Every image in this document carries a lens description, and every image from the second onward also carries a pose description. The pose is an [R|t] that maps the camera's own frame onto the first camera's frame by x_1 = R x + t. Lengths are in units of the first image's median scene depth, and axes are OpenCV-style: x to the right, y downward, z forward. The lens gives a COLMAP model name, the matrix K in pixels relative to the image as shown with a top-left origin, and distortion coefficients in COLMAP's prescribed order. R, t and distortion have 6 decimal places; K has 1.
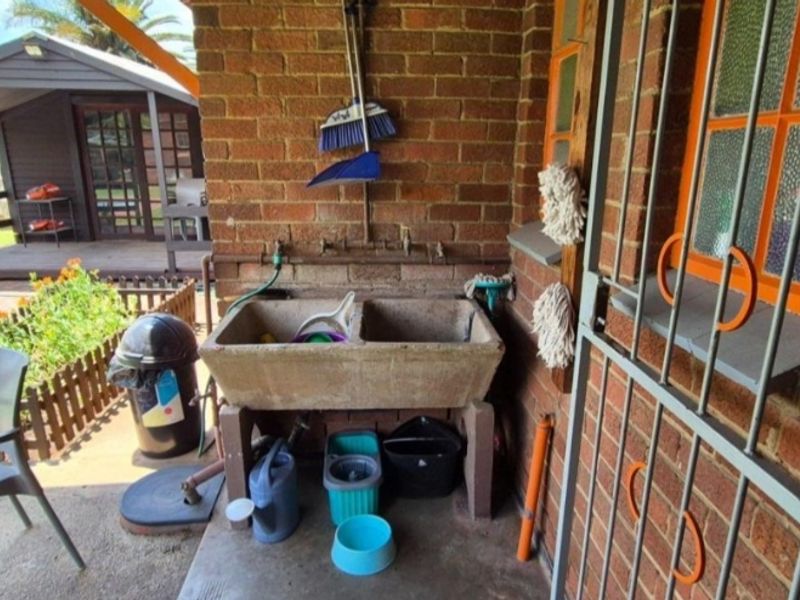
lens RADIAL K [[530.1, 0, 400.0], [0, 530.1, 300.0], [0, 0, 1]] dist [-0.002419, -0.002451]
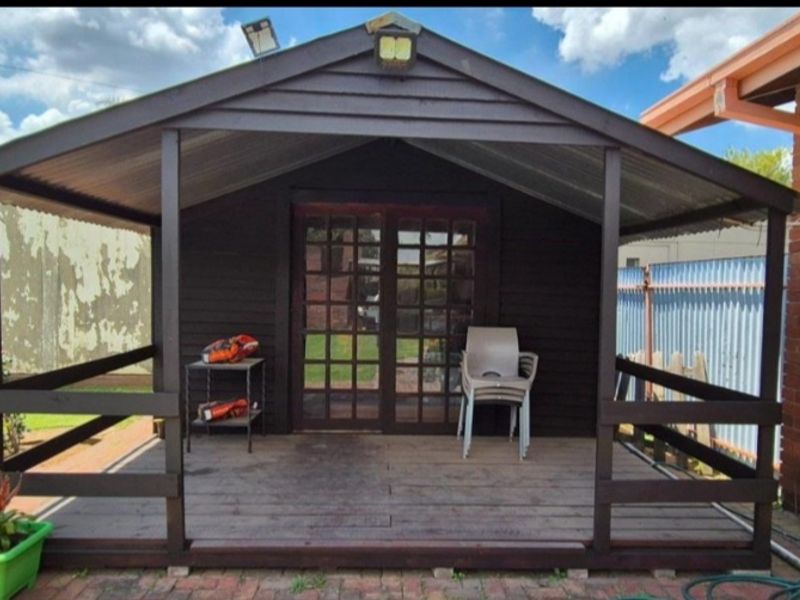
lens RADIAL K [[530.1, 0, 400.0], [0, 530.1, 300.0], [0, 0, 1]] dist [-0.002419, -0.002451]
pose [[0.999978, 0.005666, -0.003534, -0.501710], [-0.006345, 0.971181, -0.238260, -0.124365], [0.002082, 0.238277, 0.971195, 0.459350]]
